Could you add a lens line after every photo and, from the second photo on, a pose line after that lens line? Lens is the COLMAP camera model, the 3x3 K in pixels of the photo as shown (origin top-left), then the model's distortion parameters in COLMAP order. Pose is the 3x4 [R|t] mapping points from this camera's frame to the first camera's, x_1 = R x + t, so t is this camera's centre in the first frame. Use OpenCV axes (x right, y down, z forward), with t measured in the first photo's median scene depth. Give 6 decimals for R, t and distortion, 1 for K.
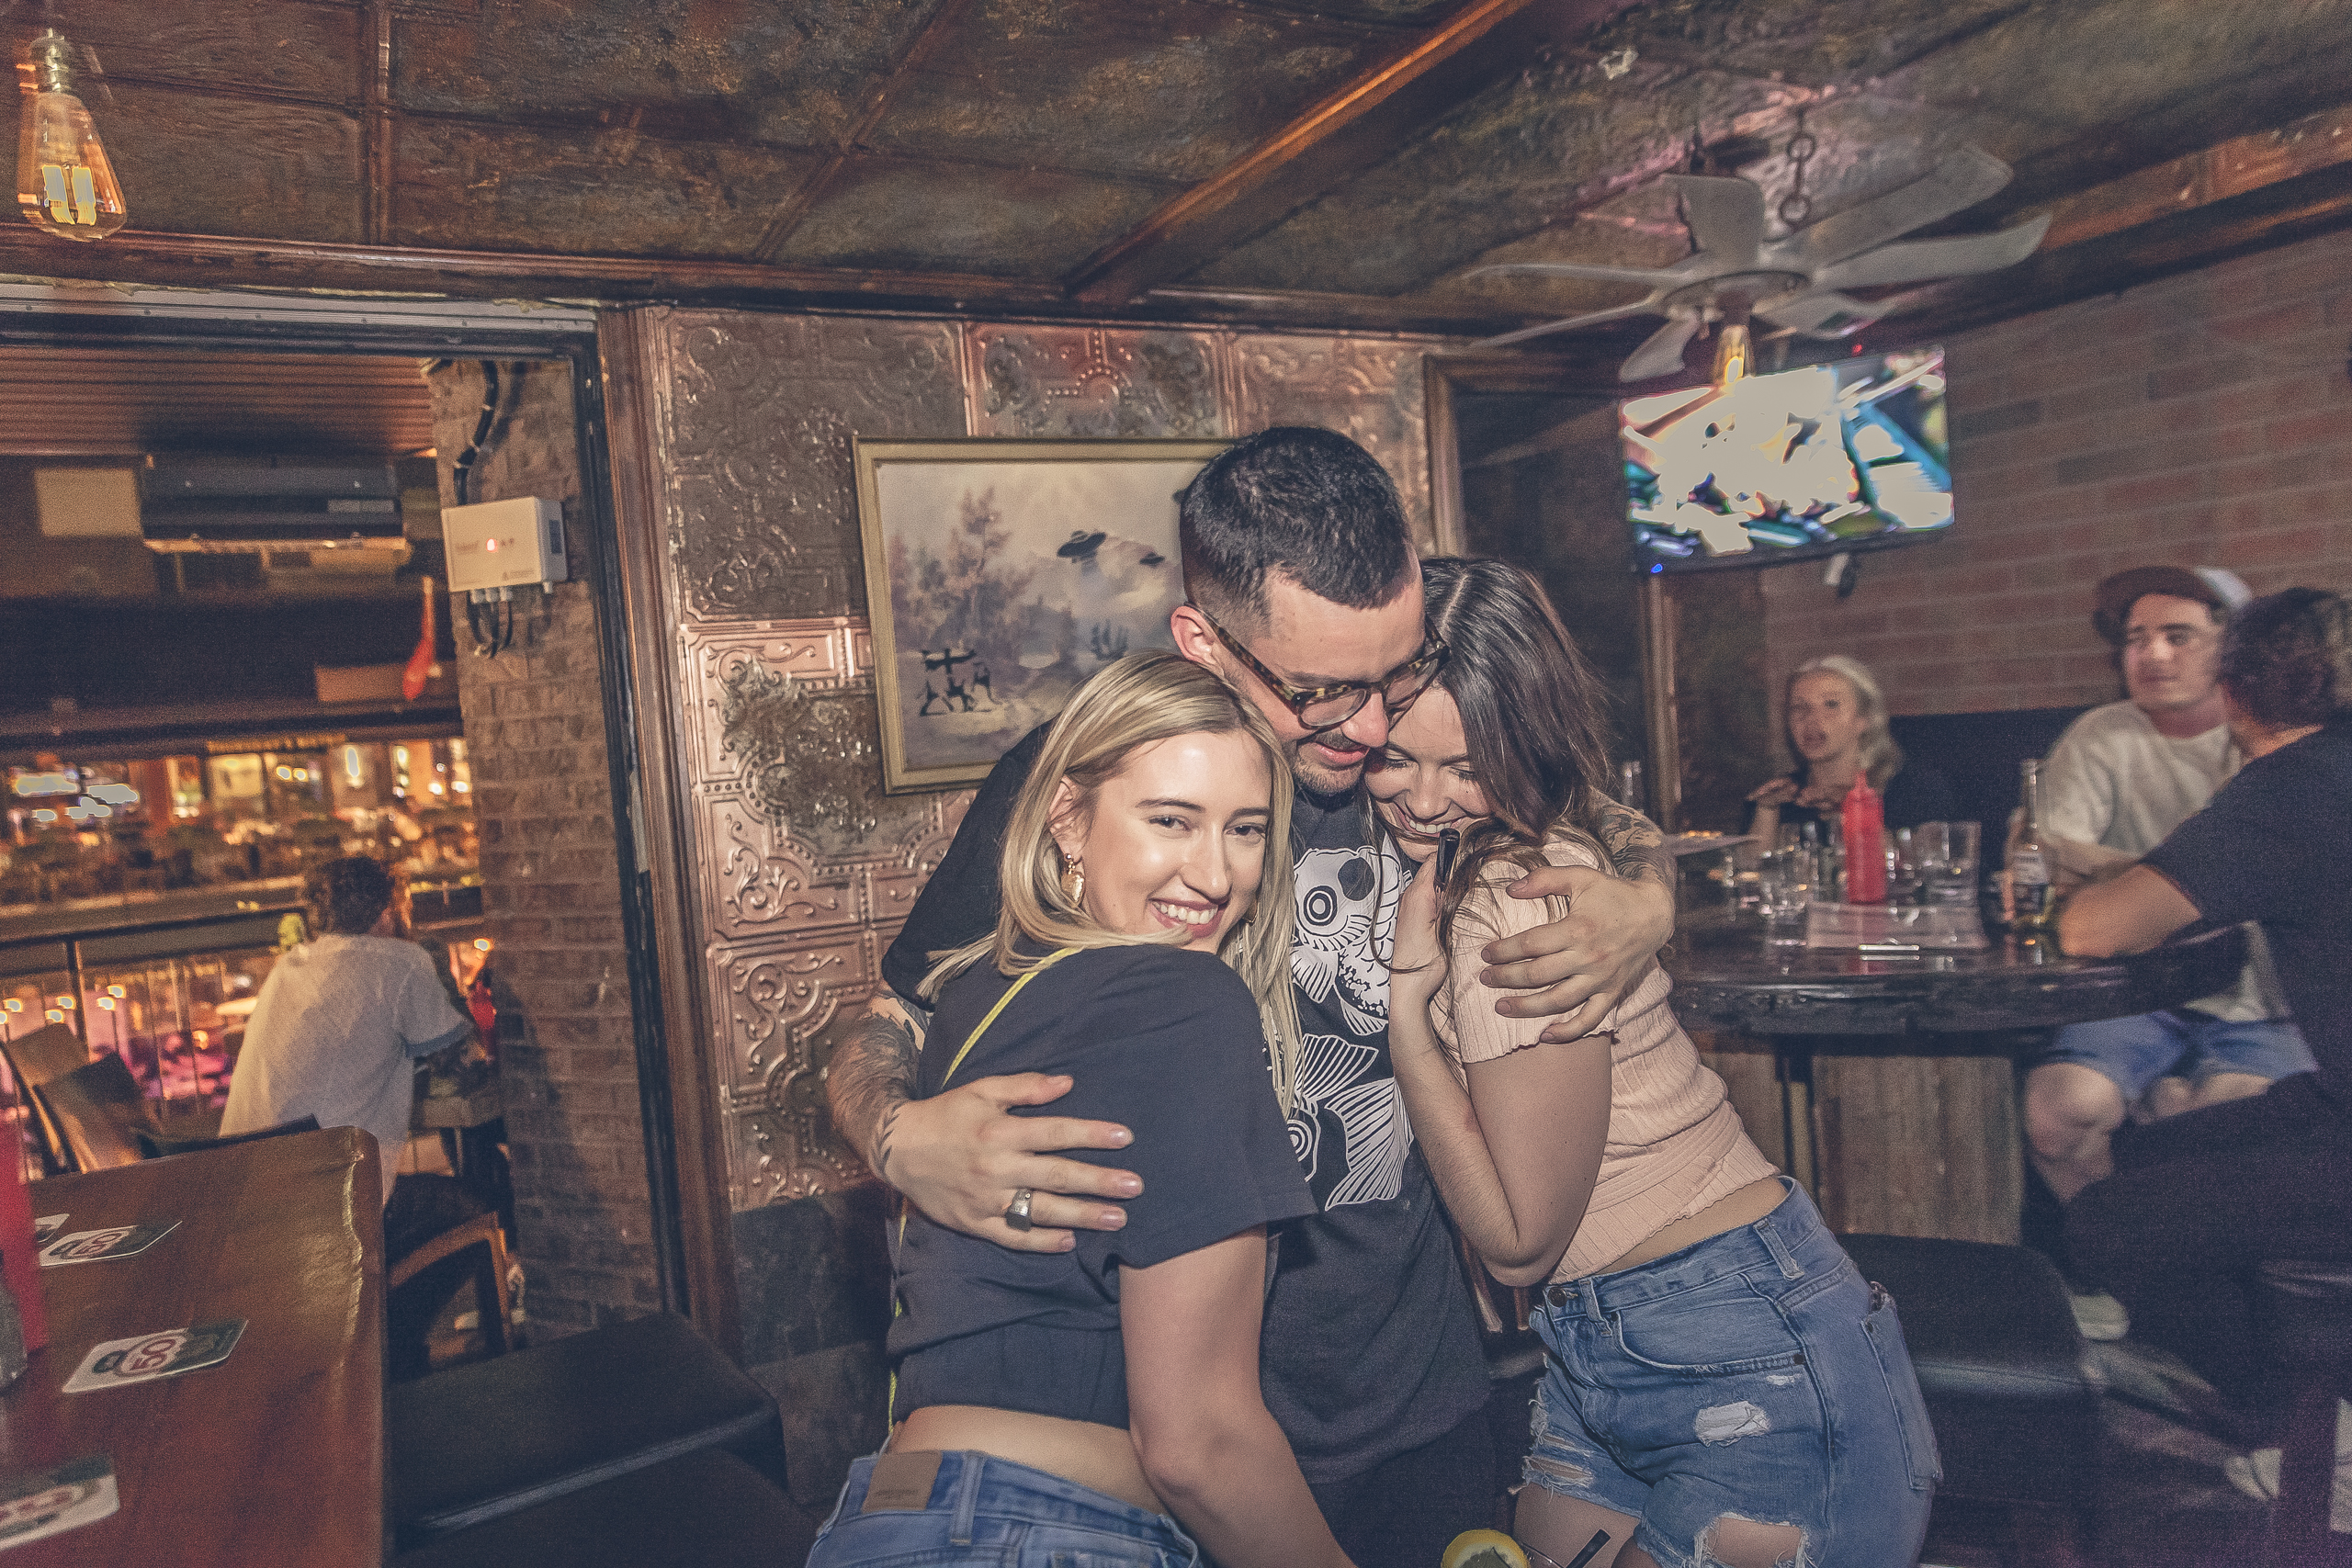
lens RADIAL K [[1538.9, 0, 1176.0], [0, 1538.9, 784.0], [0, 0, 1]] dist [-0.004664, -0.001371]
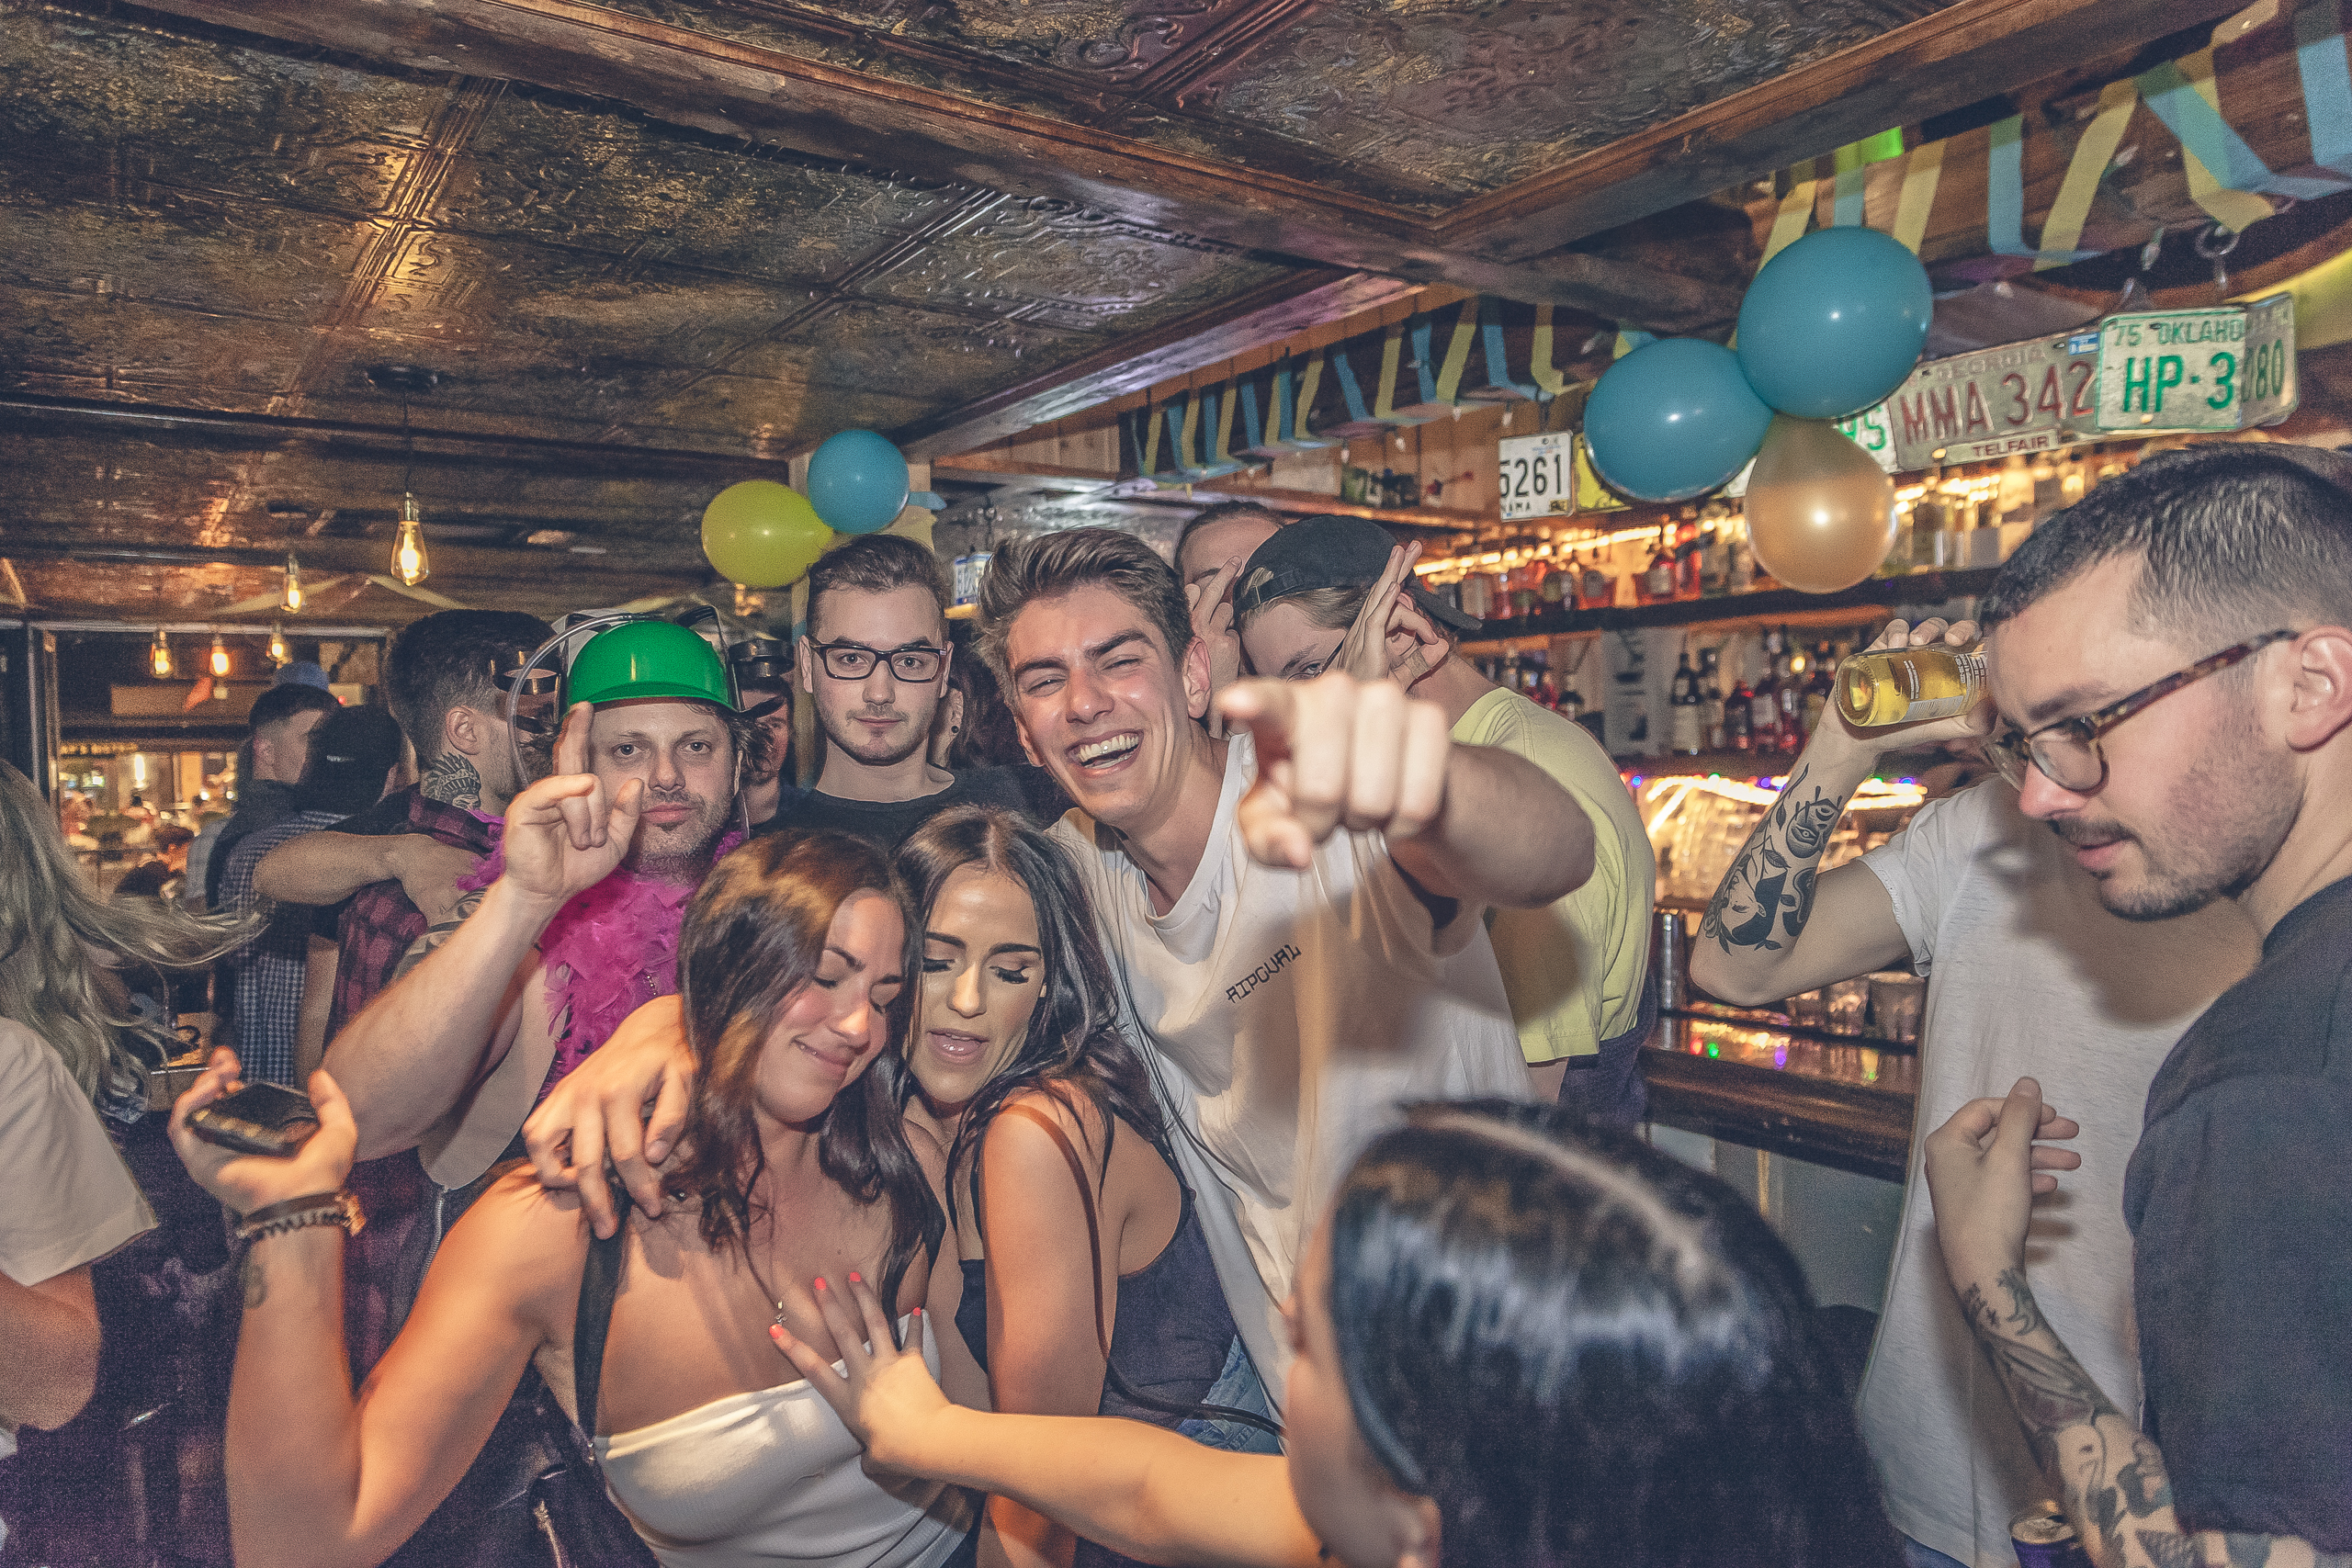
lens RADIAL K [[1538.9, 0, 1176.0], [0, 1538.9, 784.0], [0, 0, 1]] dist [-0.004664, -0.001371]
pose [[0.990697, 0.045930, 0.128101, 0.089591], [-0.041819, 0.998526, -0.034595, 0.005100], [-0.129501, 0.028916, 0.991158, -0.247981]]
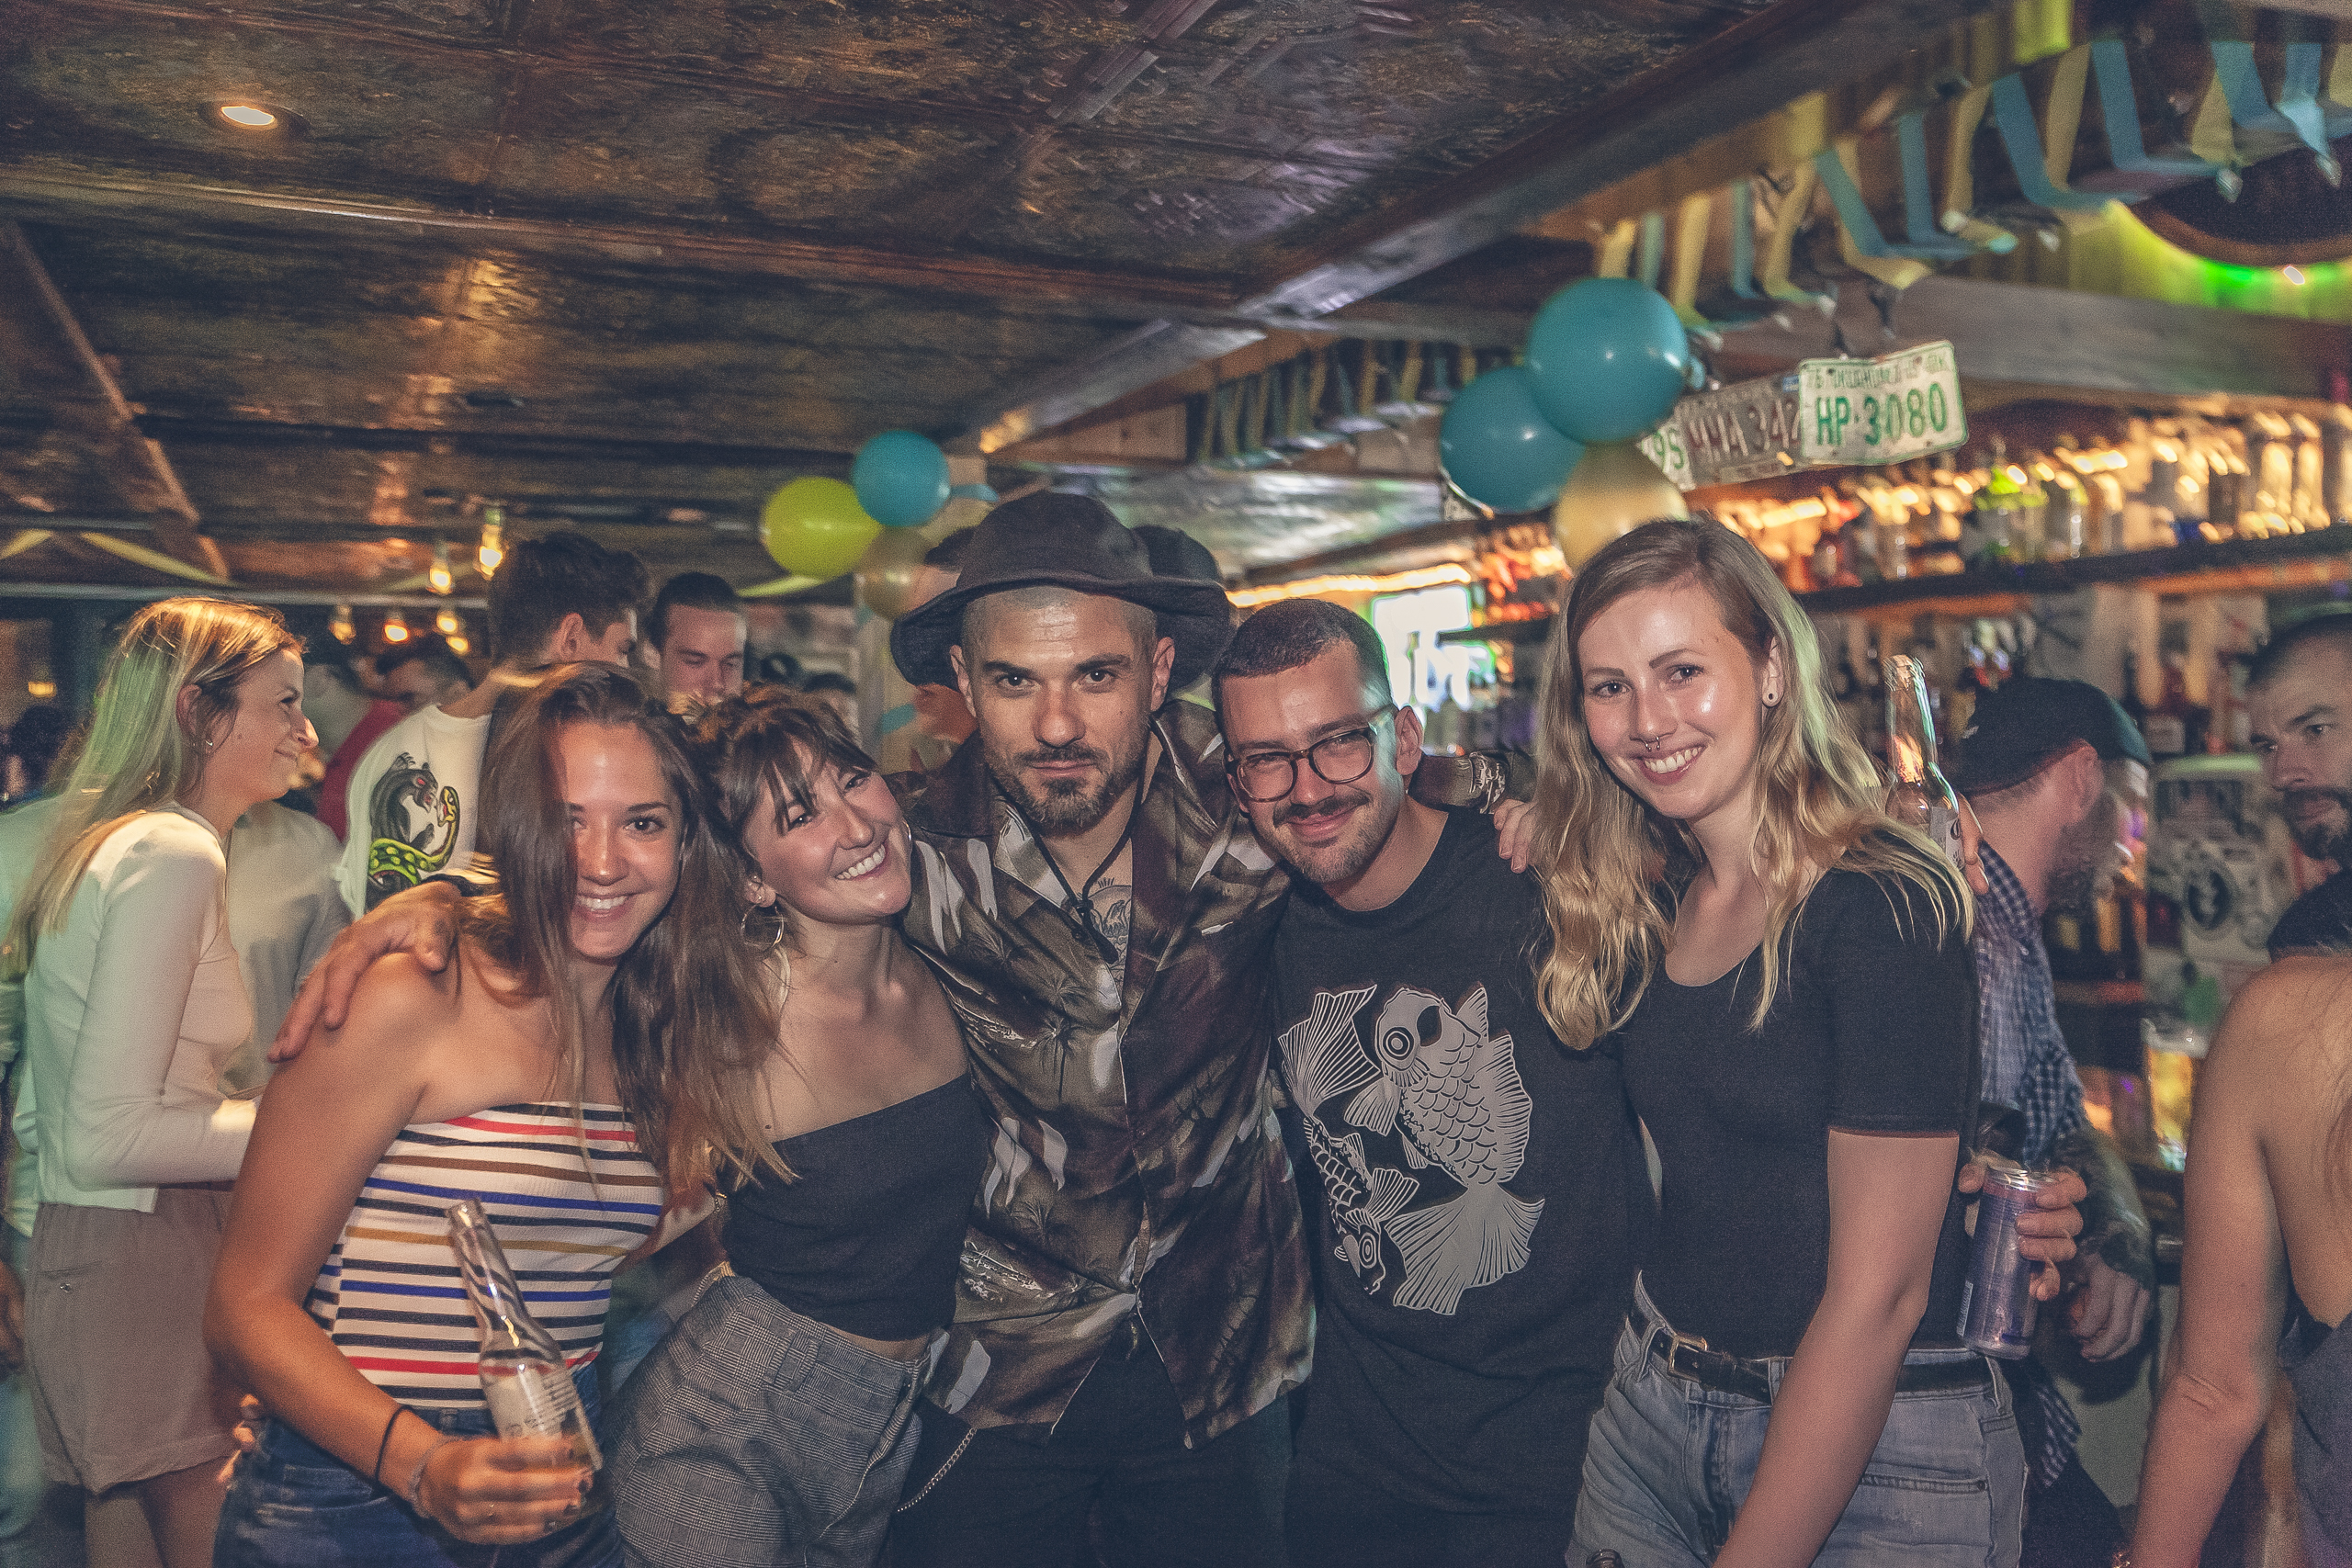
lens RADIAL K [[2174.3, 0, 1189.6], [0, 2174.3, 779.5], [0, 0, 1]] dist [0.010876, -0.006189]
pose [[0.991743, 0.072759, -0.105606, 0.134042], [-0.076669, 0.996496, -0.033444, 0.008111], [0.102802, 0.041265, 0.993846, -0.317679]]
